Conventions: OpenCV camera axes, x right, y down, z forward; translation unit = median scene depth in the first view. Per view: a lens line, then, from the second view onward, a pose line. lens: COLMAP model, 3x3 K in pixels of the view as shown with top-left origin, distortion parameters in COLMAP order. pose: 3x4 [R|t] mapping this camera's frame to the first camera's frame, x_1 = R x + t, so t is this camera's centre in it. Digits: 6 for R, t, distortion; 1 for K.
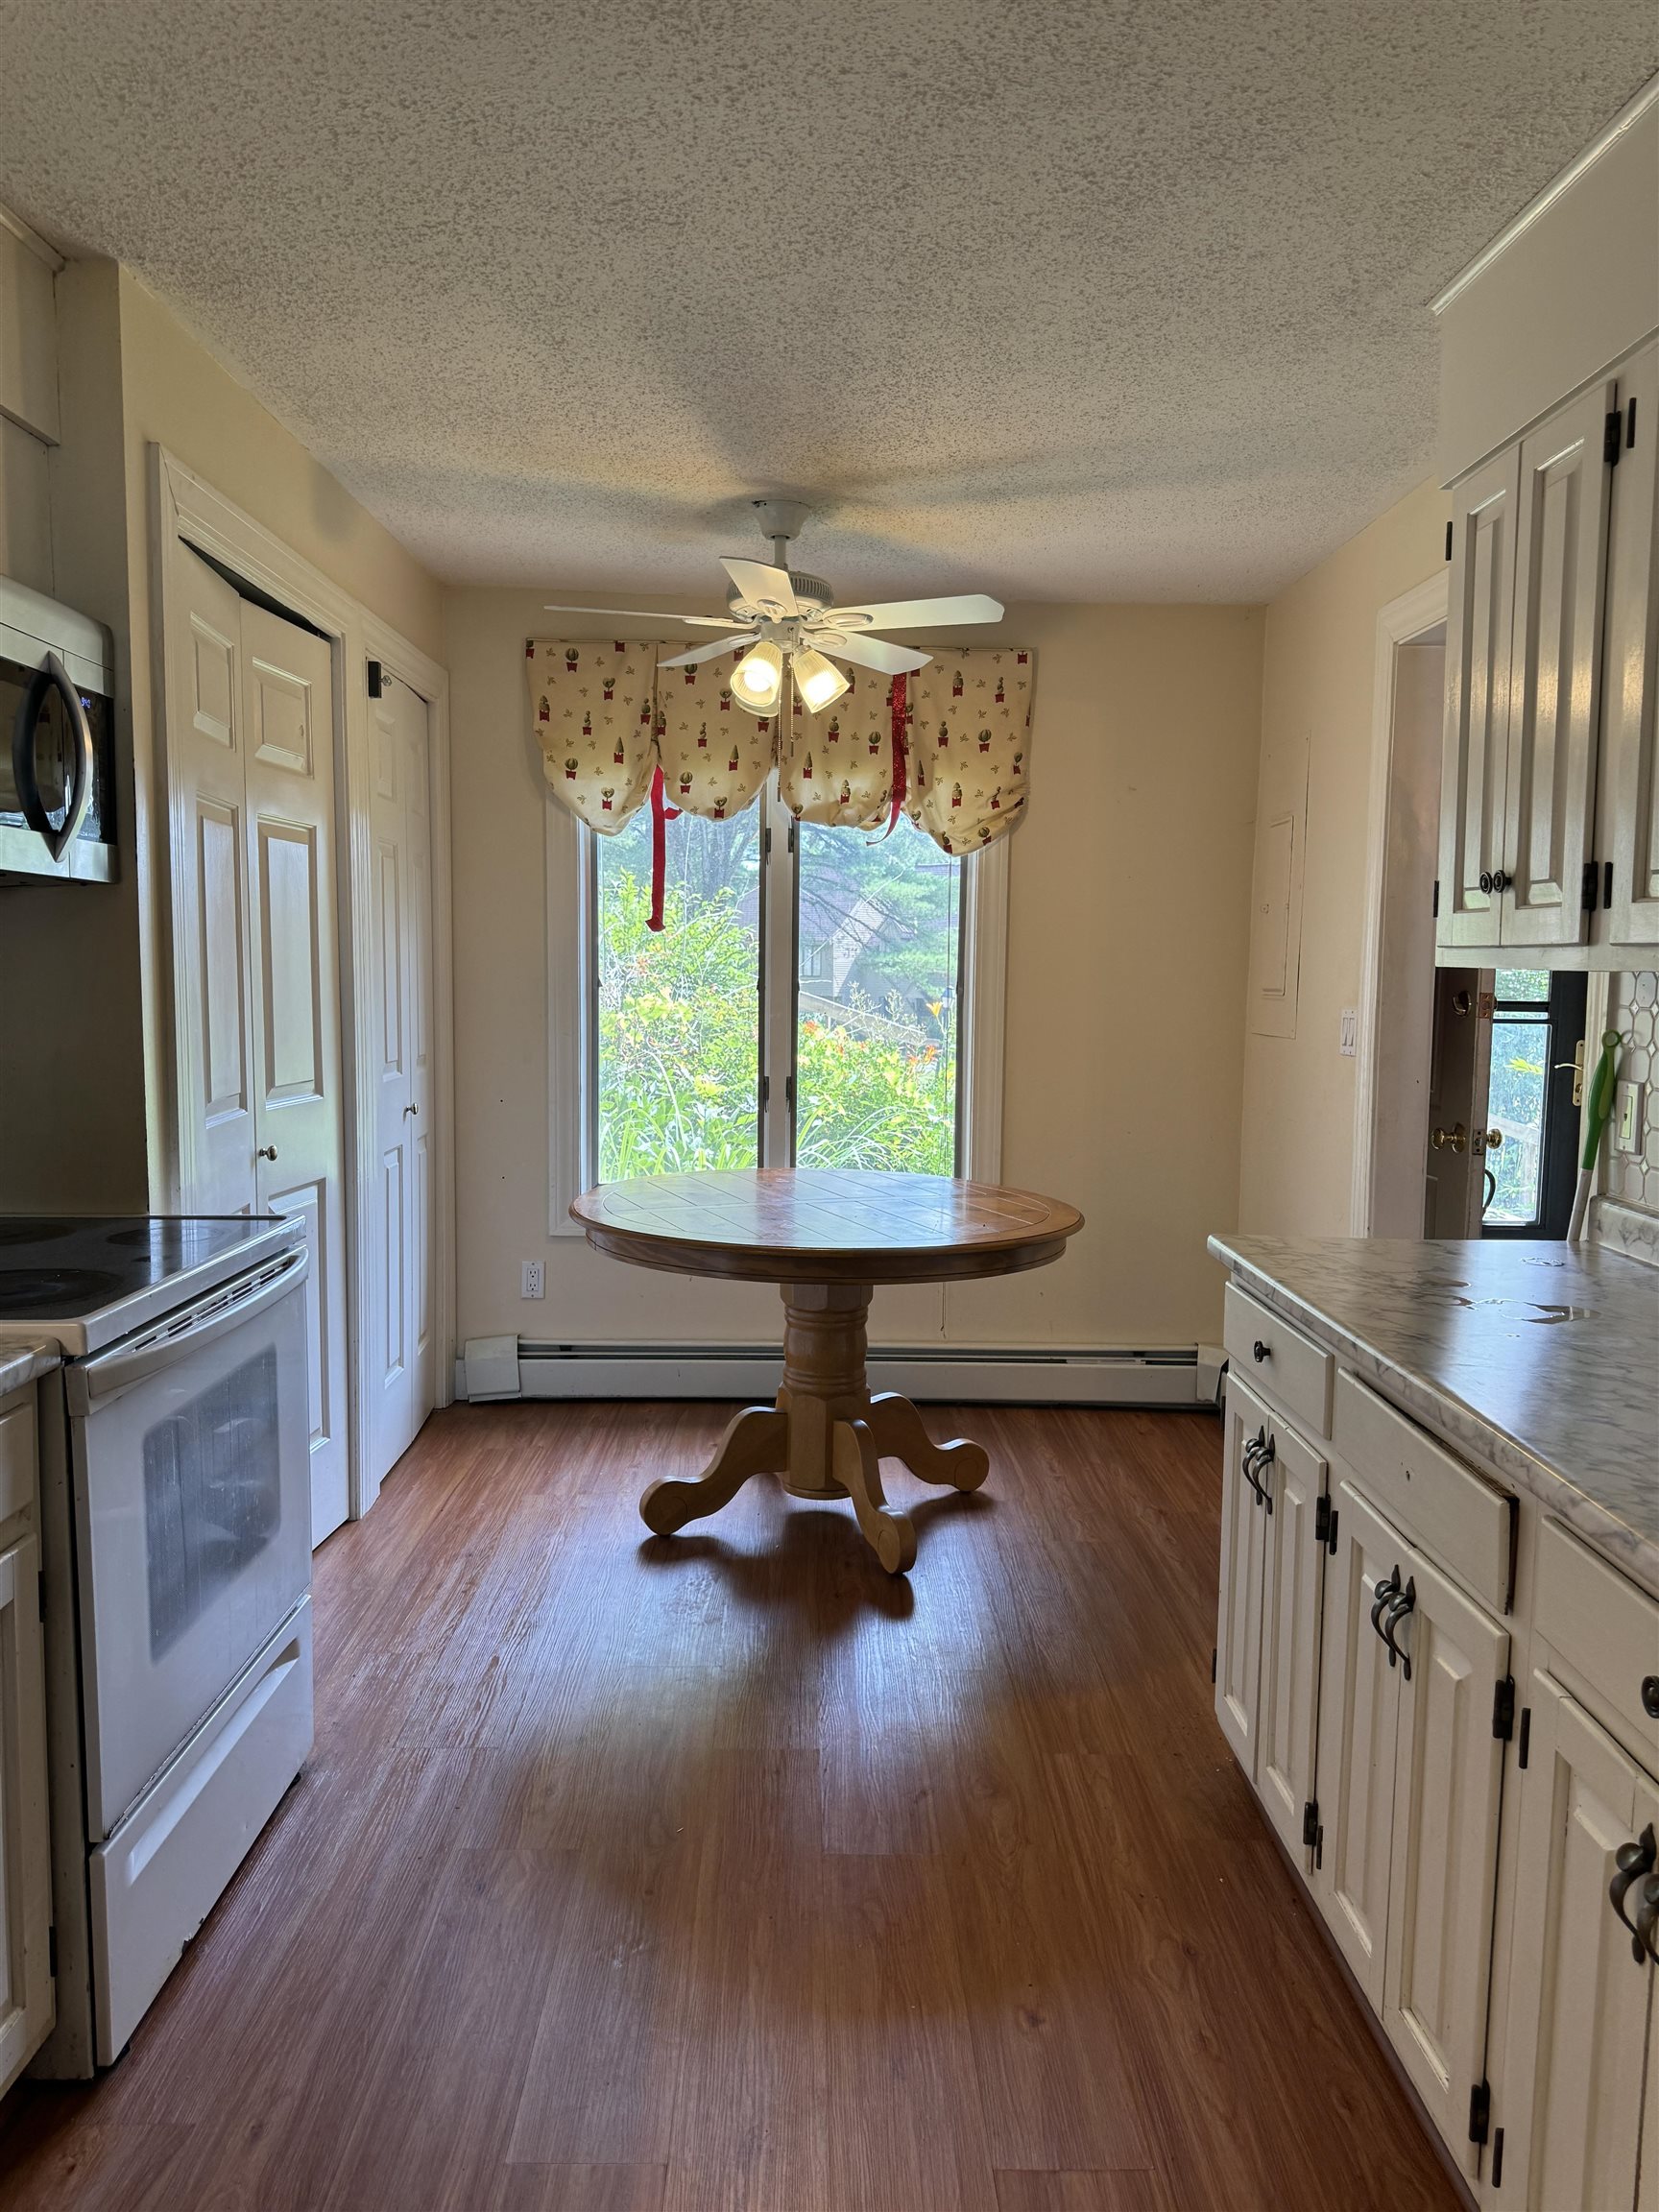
lens RADIAL K [[1536.6, 0, 827.0], [0, 1536.6, 1109.9], [0, 0, 1]] dist [0.024586, -0.022656]
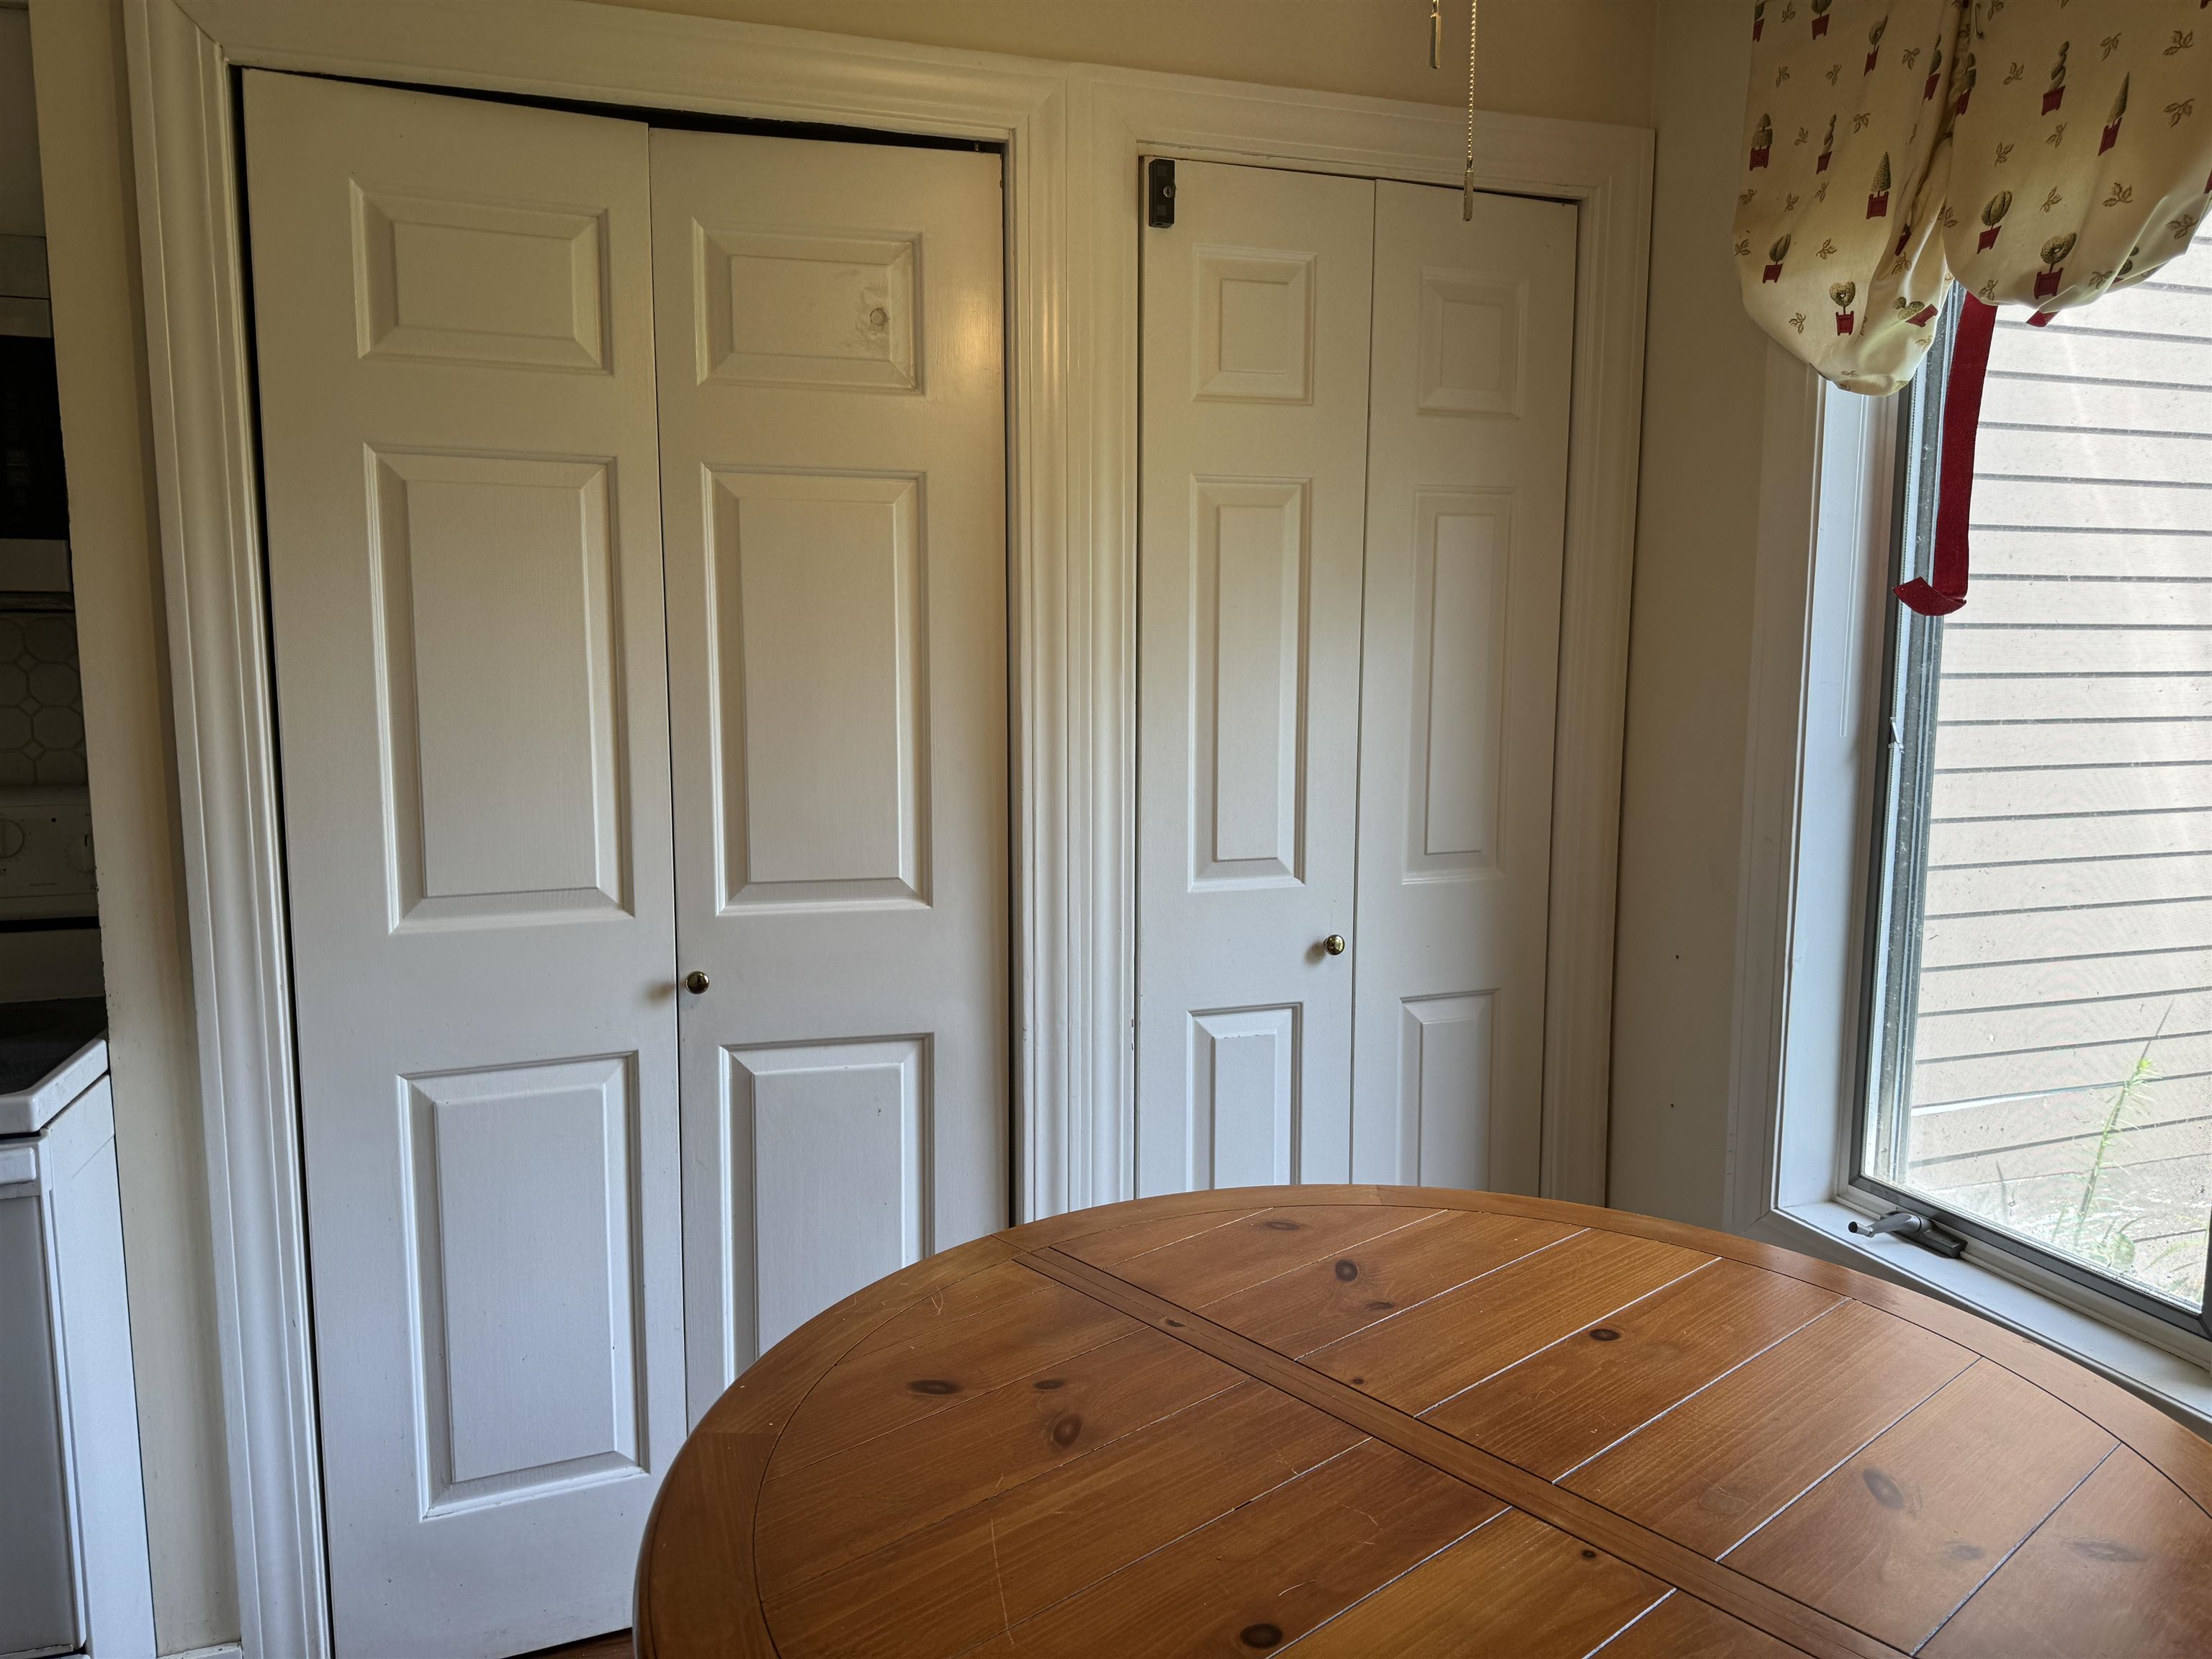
lens RADIAL K [[1536.6, 0, 1107.9], [0, 1536.6, 822.9], [0, 0, 1]] dist [0.024586, -0.022656]
pose [[0.317261, 0.097663, -0.943296, 0.216249], [-0.085228, 0.993594, 0.074205, -0.073418], [0.944501, 0.056853, 0.323552, 0.674130]]
